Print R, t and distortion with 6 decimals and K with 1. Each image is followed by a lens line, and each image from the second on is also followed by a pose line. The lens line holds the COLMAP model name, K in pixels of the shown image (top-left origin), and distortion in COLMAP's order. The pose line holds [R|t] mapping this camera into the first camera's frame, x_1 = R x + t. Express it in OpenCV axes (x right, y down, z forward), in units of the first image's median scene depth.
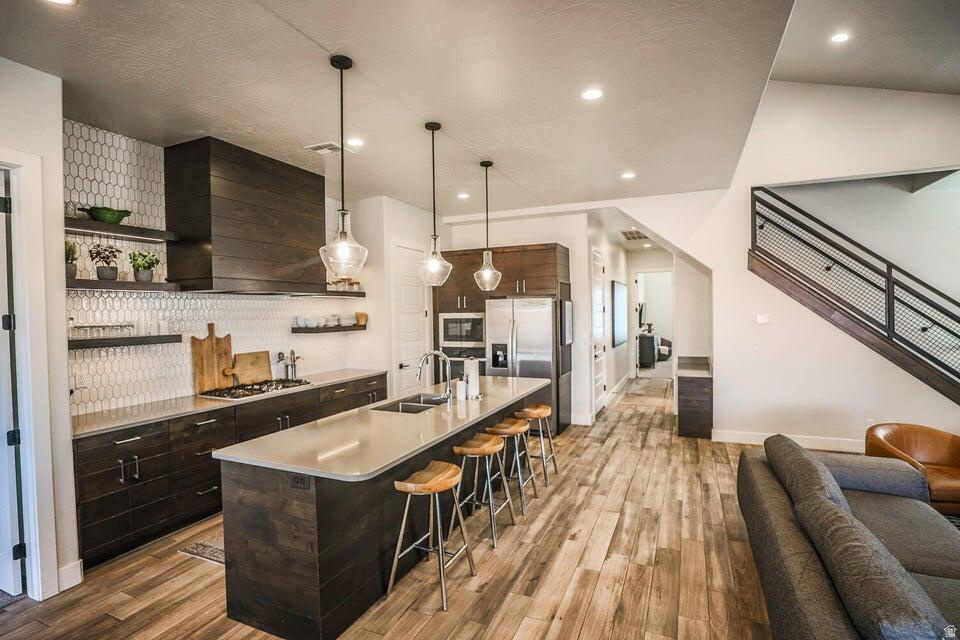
lens RADIAL K [[466.0, 0, 480.0], [0, 466.0, 320.0], [0, 0, 1]] dist [-0.002443, -0.000332]
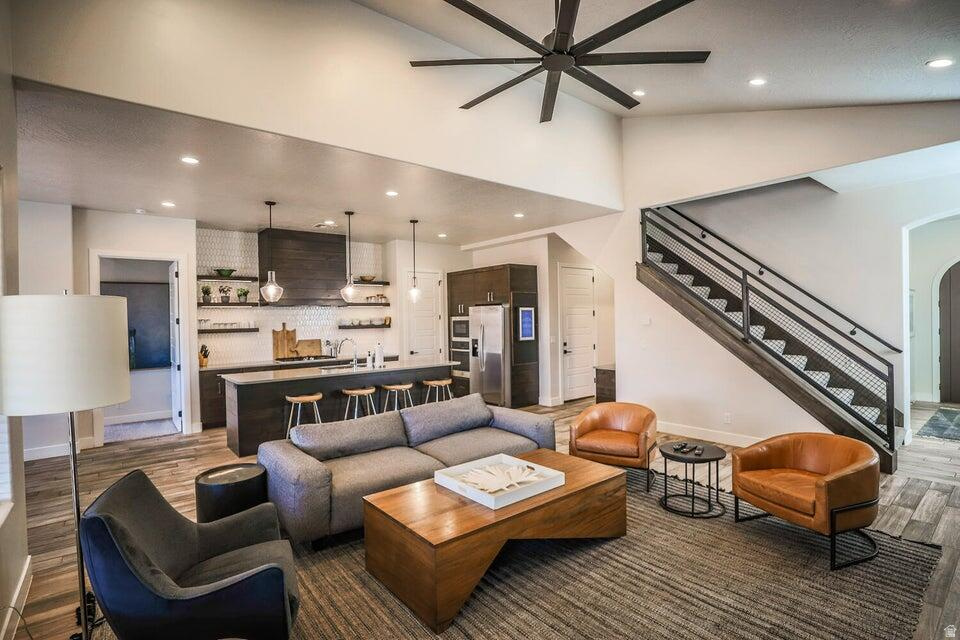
lens RADIAL K [[466.0, 0, 480.0], [0, 466.0, 320.0], [0, 0, 1]] dist [-0.002443, -0.000332]
pose [[0.889371, 0.000723, -0.457185, 0.826303], [-0.003591, 0.999979, -0.005406, 0.003057], [0.457171, 0.006450, 0.889355, -0.253541]]
